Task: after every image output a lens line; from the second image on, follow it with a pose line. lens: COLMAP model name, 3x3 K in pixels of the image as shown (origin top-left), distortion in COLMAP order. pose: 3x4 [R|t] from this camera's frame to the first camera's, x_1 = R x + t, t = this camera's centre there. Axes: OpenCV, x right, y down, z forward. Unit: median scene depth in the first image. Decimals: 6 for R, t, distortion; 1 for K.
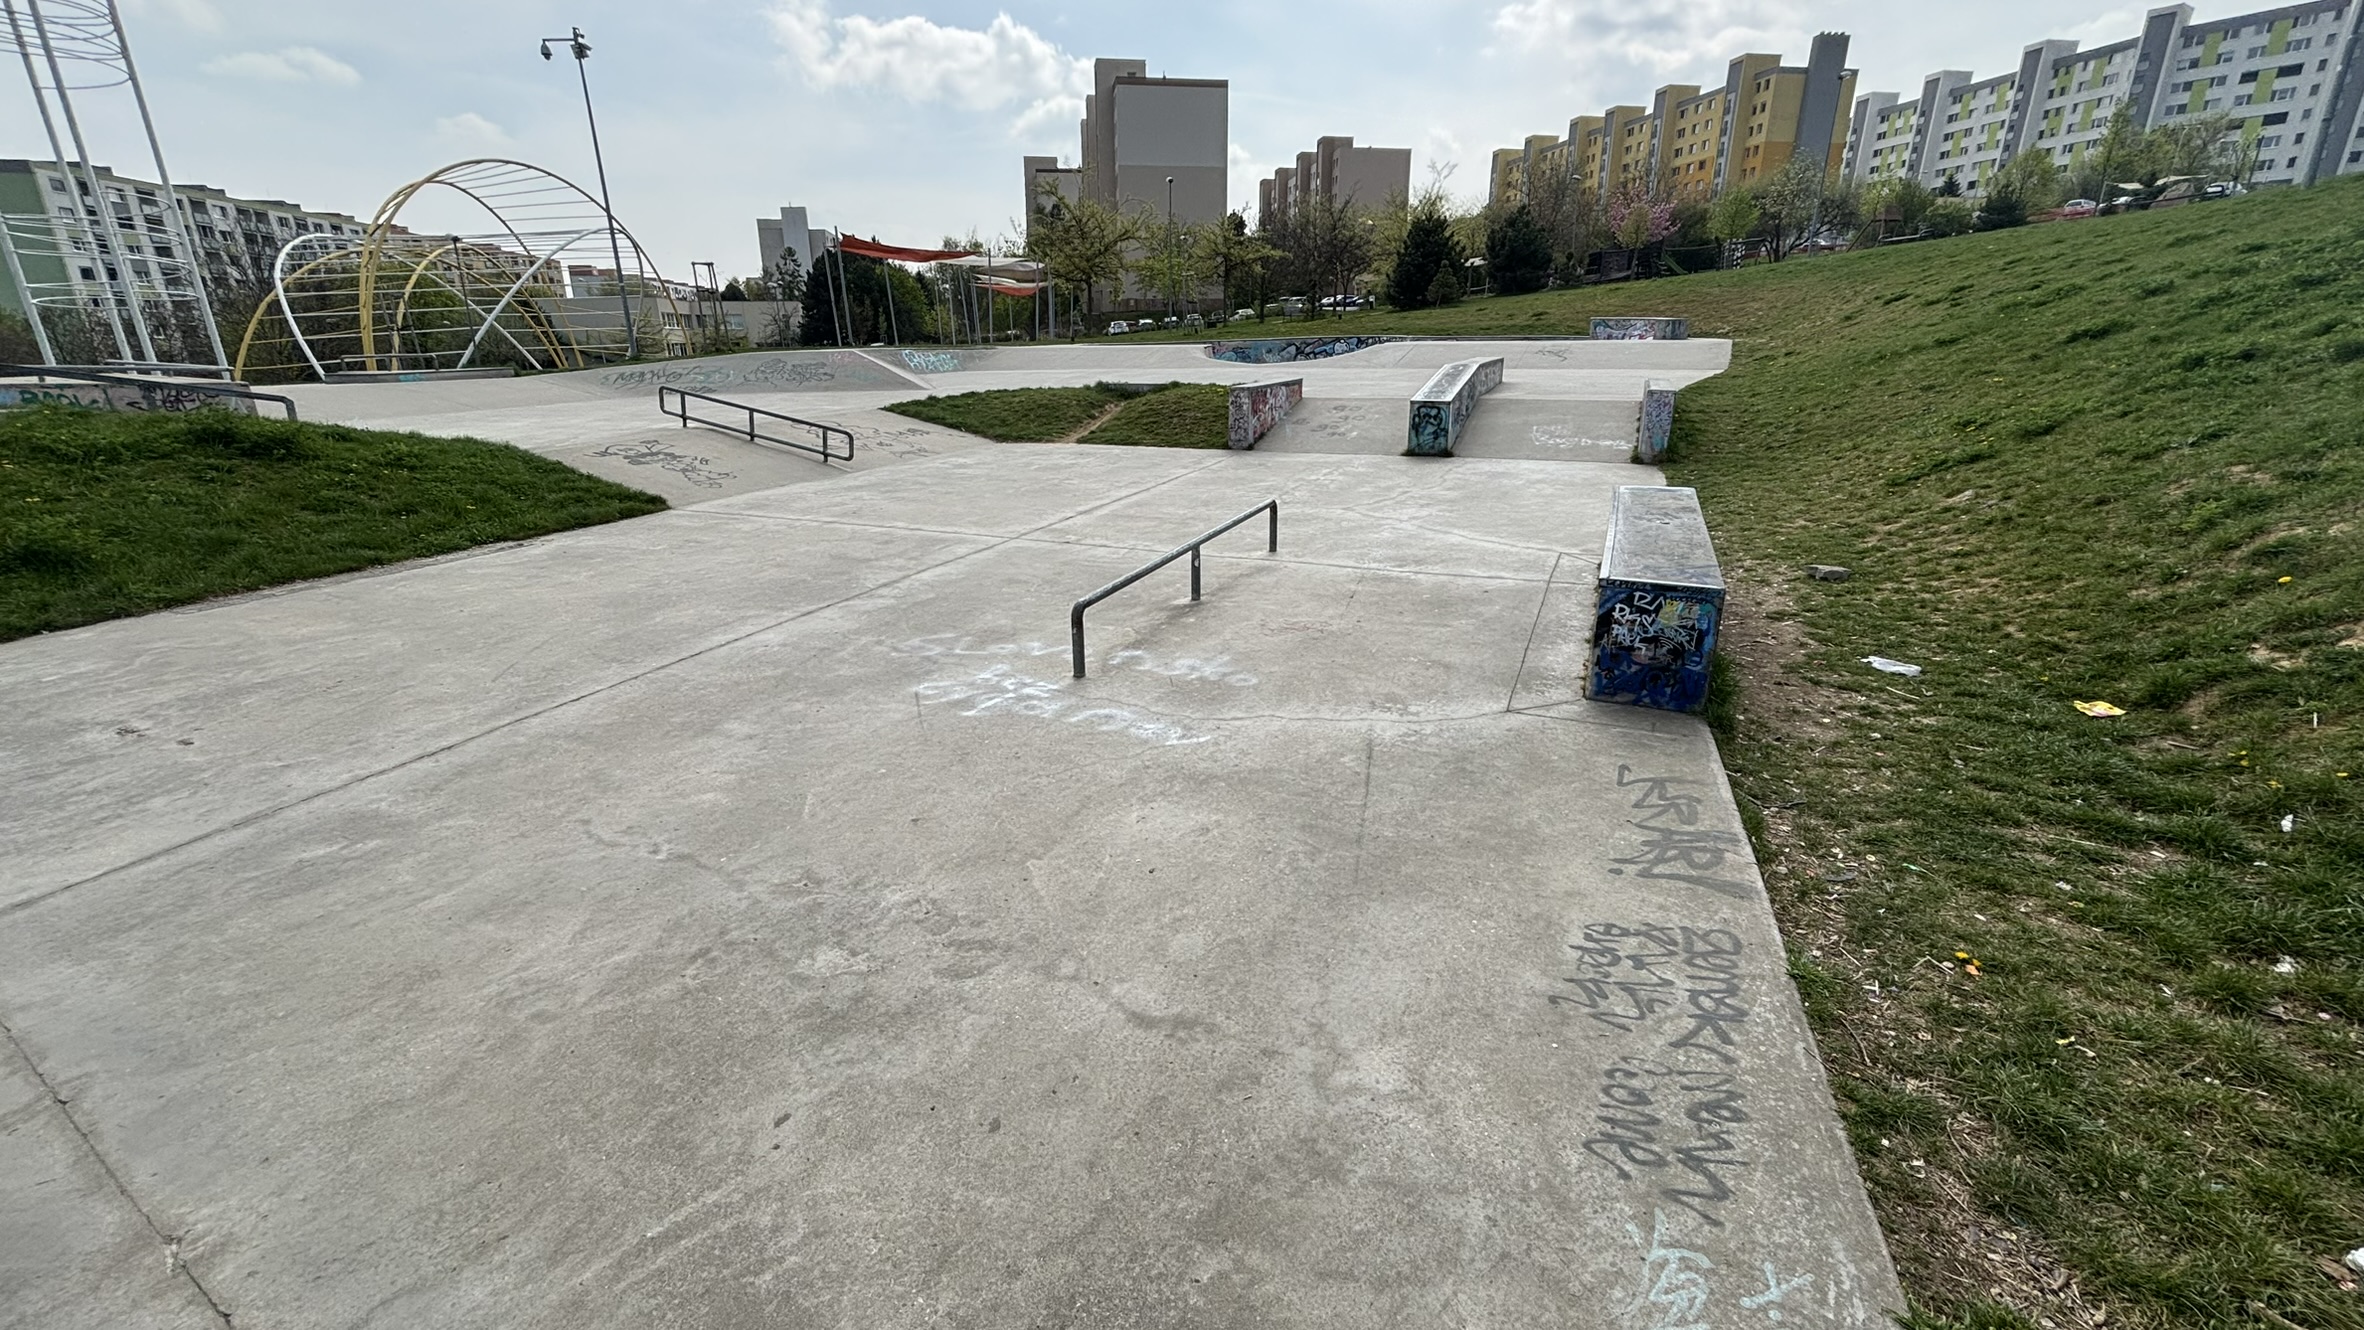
lens RADIAL K [[1020.6, 0, 1185.9], [0, 1020.6, 673.9], [0, 0, 1]] dist [-0.018170, 0.010553]
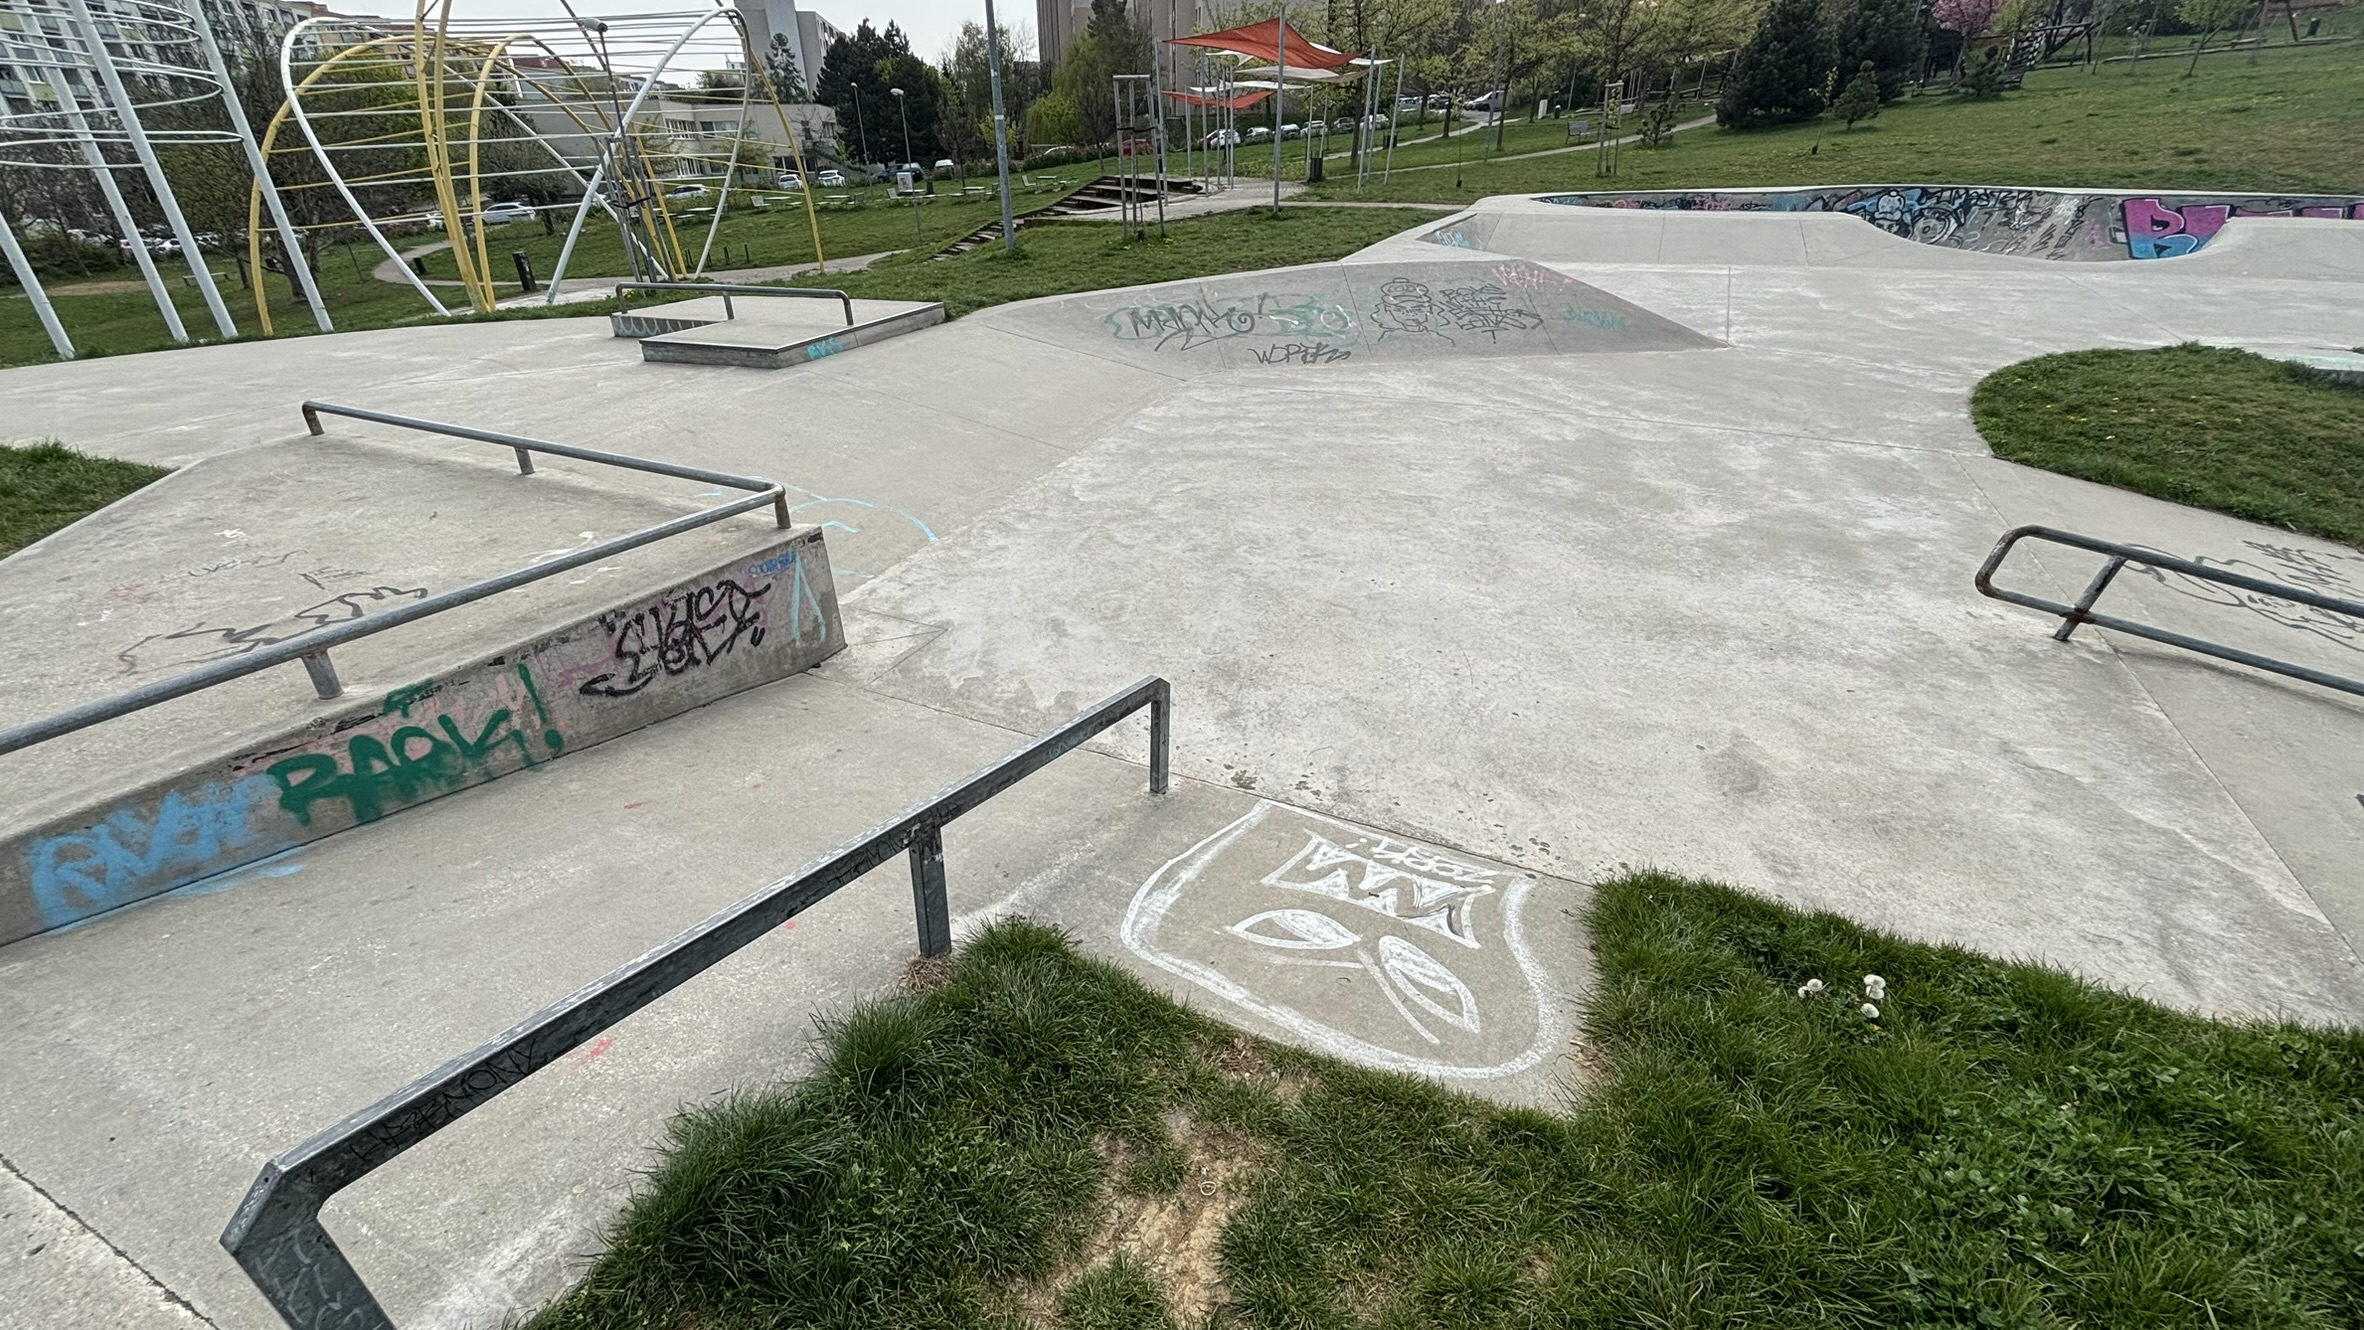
lens RADIAL K [[982.6, 0, 1182.0], [0, 982.6, 665.0], [0, 0, 1]] dist [-0.001082, -0.000273]
pose [[0.999443, -0.014004, 0.030303, -0.324768], [0.008563, 0.984928, 0.172751, -0.118335], [-0.032266, -0.172395, 0.984499, 0.265135]]
